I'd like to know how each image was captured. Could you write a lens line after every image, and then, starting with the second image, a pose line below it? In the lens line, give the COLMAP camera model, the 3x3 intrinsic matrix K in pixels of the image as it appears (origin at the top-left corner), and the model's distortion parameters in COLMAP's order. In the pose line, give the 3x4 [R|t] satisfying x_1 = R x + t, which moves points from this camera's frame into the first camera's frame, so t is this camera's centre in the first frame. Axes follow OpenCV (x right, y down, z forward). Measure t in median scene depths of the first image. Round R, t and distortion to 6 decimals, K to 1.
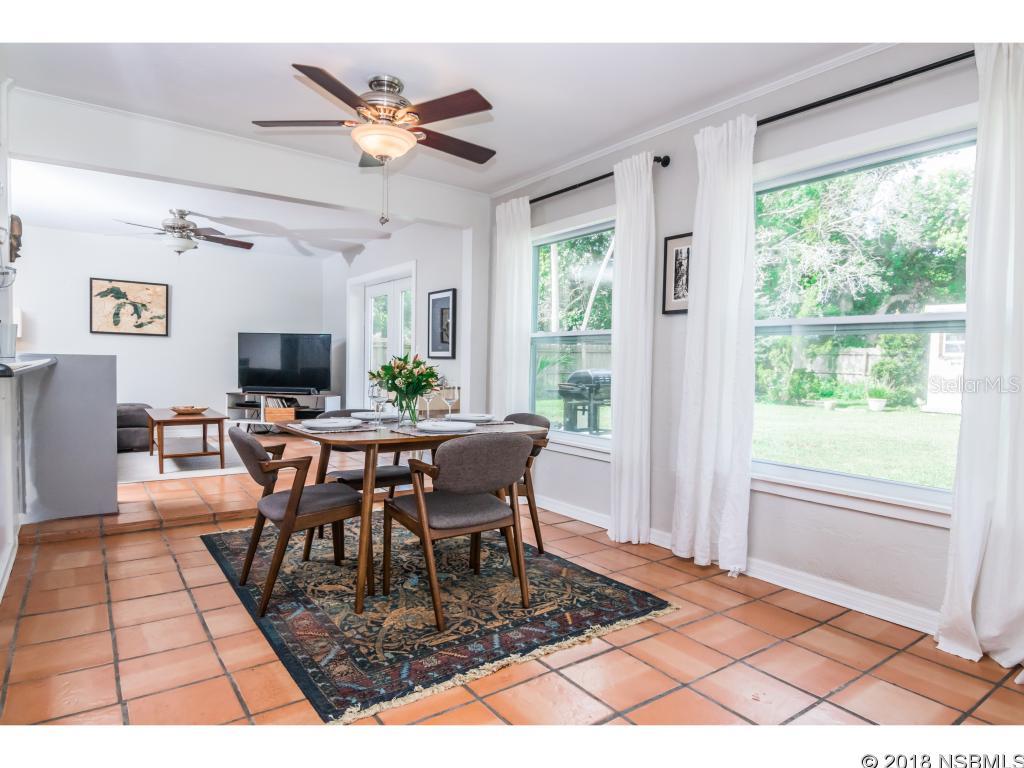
lens RADIAL K [[600.6, 0, 514.8], [0, 600.6, 390.8], [0, 0, 1]] dist [0.003415, -0.017538]
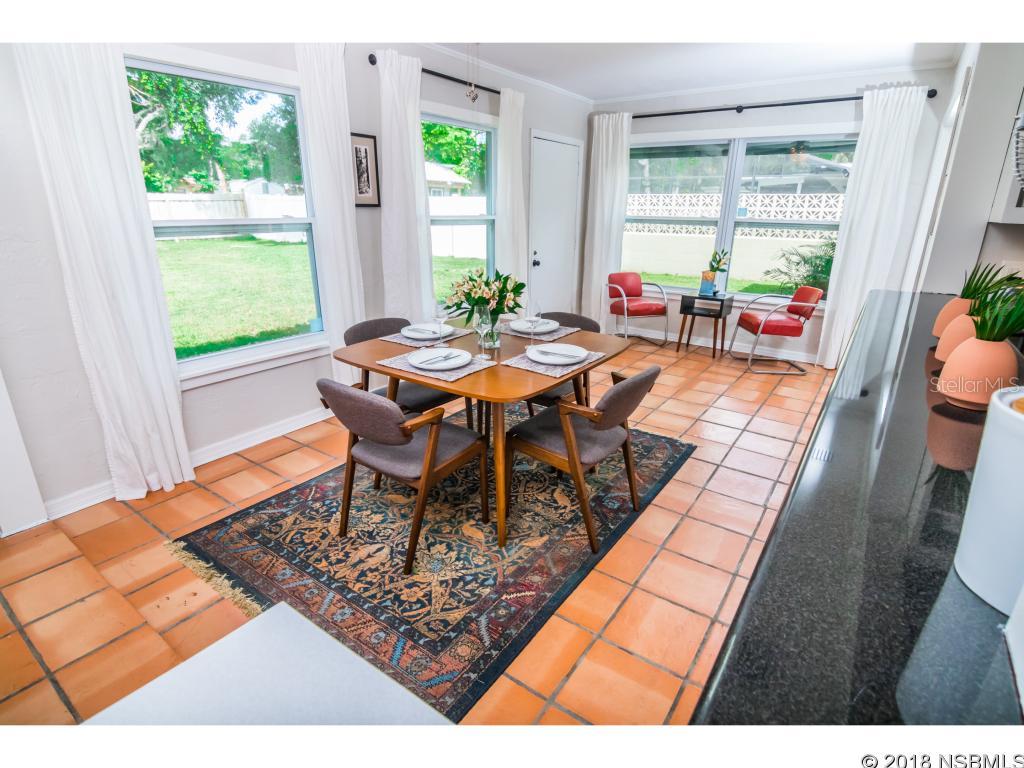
lens RADIAL K [[517.7, 0, 515.0], [0, 517.7, 392.1], [0, 0, 1]] dist [-0.004738, -0.012296]
pose [[-0.325997, -0.338140, 0.882829, -0.421392], [0.024870, 0.930454, 0.365565, -0.077999], [-0.945044, 0.141129, -0.294916, 0.540717]]
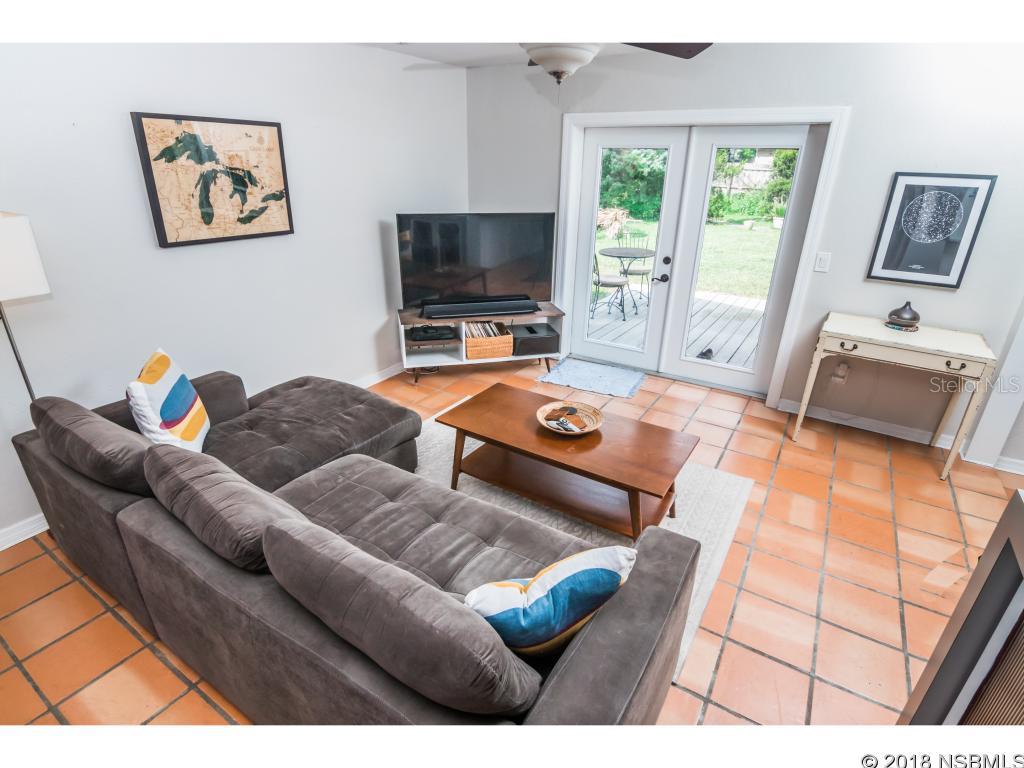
lens RADIAL K [[517.7, 0, 515.0], [0, 517.7, 392.1], [0, 0, 1]] dist [-0.004738, -0.012296]
pose [[0.925694, -0.159940, 0.342798, -0.615869], [0.021279, 0.926798, 0.374958, -0.136074], [-0.377675, -0.339802, 0.861334, 0.527255]]
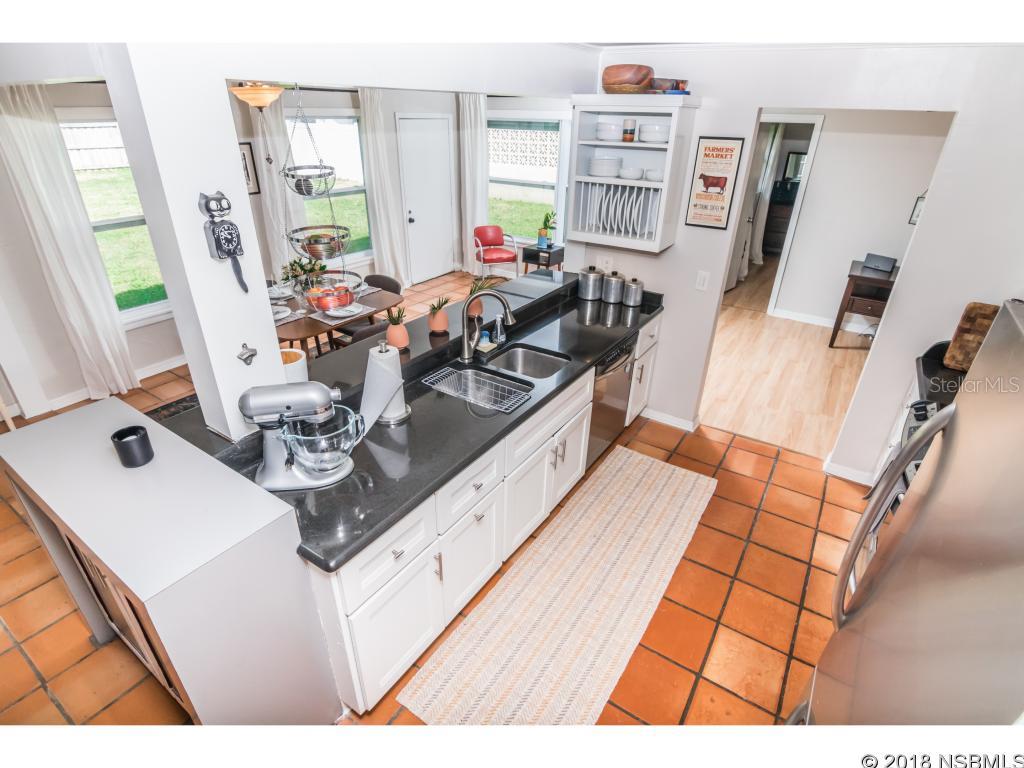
lens RADIAL K [[517.7, 0, 515.0], [0, 517.7, 392.1], [0, 0, 1]] dist [-0.004738, -0.012296]
pose [[-0.349188, -0.466612, 0.812614, -0.692295], [0.019796, 0.863335, 0.504243, -0.181192], [-0.936843, 0.192162, -0.292230, 0.420084]]
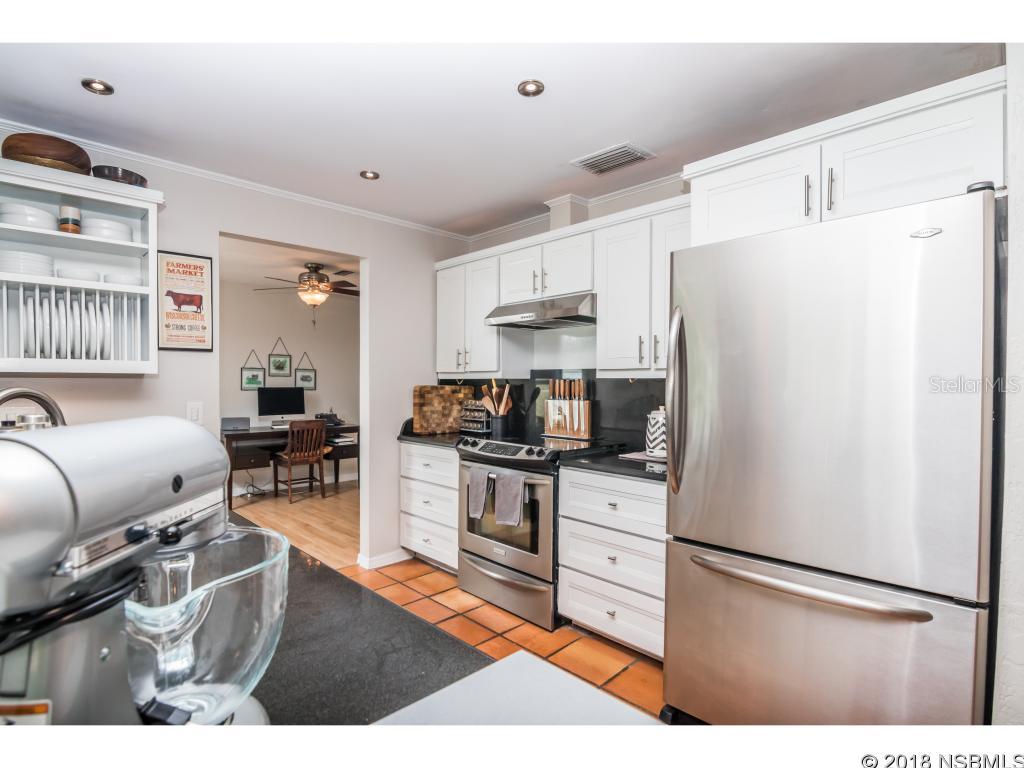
lens RADIAL K [[517.7, 0, 515.0], [0, 517.7, 392.1], [0, 0, 1]] dist [-0.004738, -0.012296]
pose [[-0.988642, -0.020468, -0.148891, -0.492808], [-0.029995, 0.997624, 0.062024, -0.070437], [0.147268, 0.065786, -0.986906, 0.522244]]
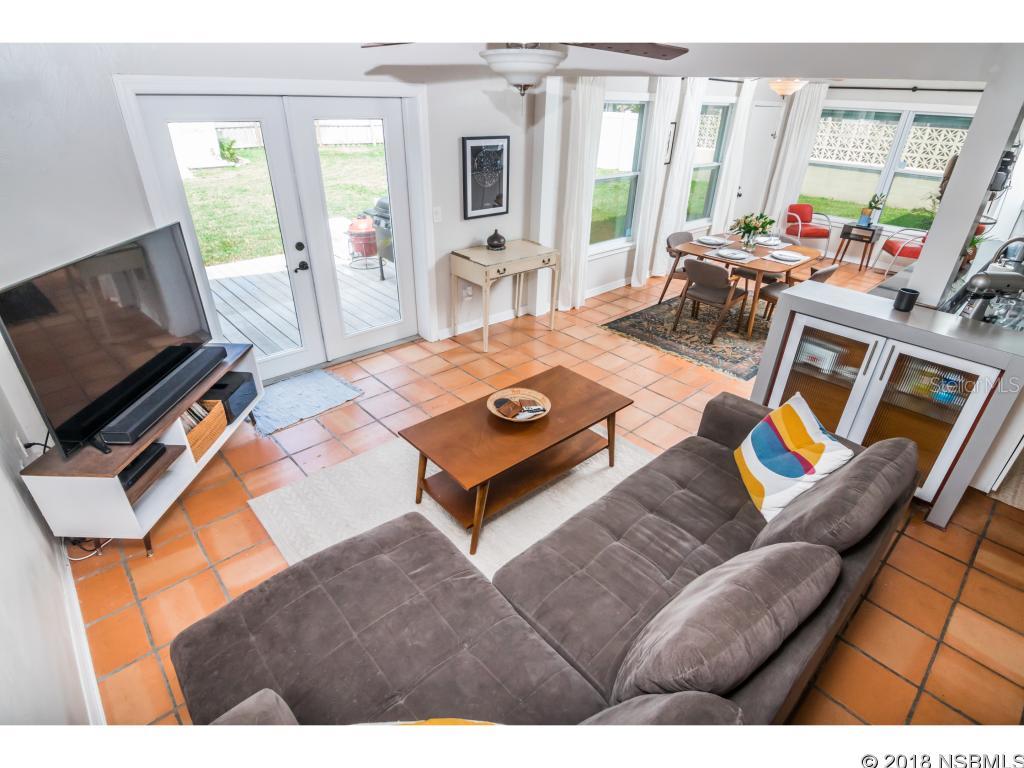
lens RADIAL K [[517.7, 0, 515.0], [0, 517.7, 392.1], [0, 0, 1]] dist [-0.004738, -0.012296]
pose [[-0.120314, -0.511964, 0.850540, -0.793571], [0.018635, 0.855448, 0.517554, -0.195959], [-0.992561, 0.078118, -0.093382, 0.873999]]
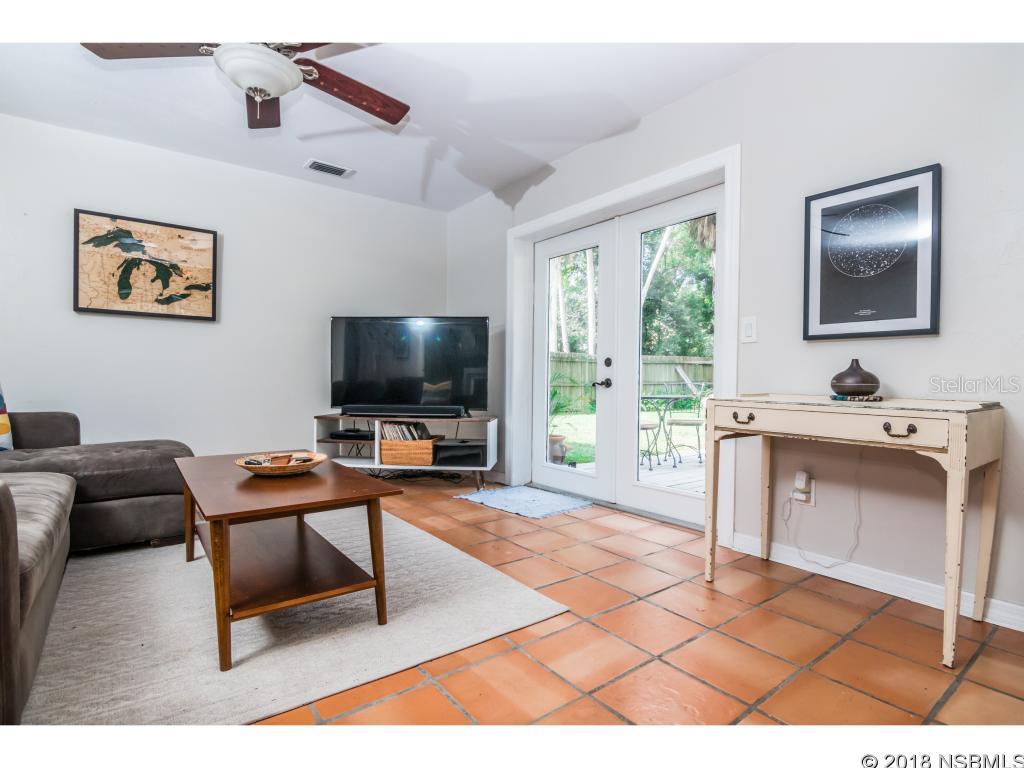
lens RADIAL K [[517.7, 0, 515.0], [0, 517.7, 392.1], [0, 0, 1]] dist [-0.004738, -0.012296]
pose [[0.999474, -0.011931, 0.030146, -0.324017], [0.012606, 0.999672, -0.022282, -0.007077], [-0.029871, 0.022650, 0.999297, 0.525121]]
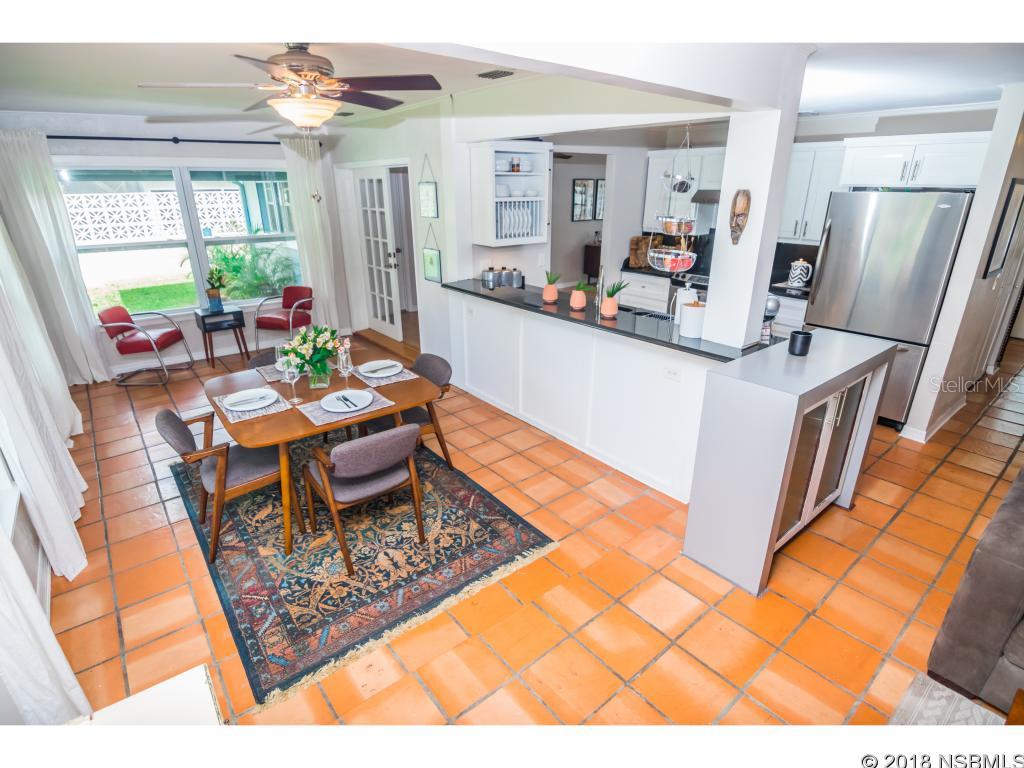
lens RADIAL K [[517.7, 0, 515.0], [0, 517.7, 392.1], [0, 0, 1]] dist [-0.004738, -0.012296]
pose [[-0.998028, 0.002794, -0.062708, -0.218721], [-0.023416, 0.910324, 0.413233, -0.157668], [0.058239, 0.413886, -0.908464, 0.861653]]
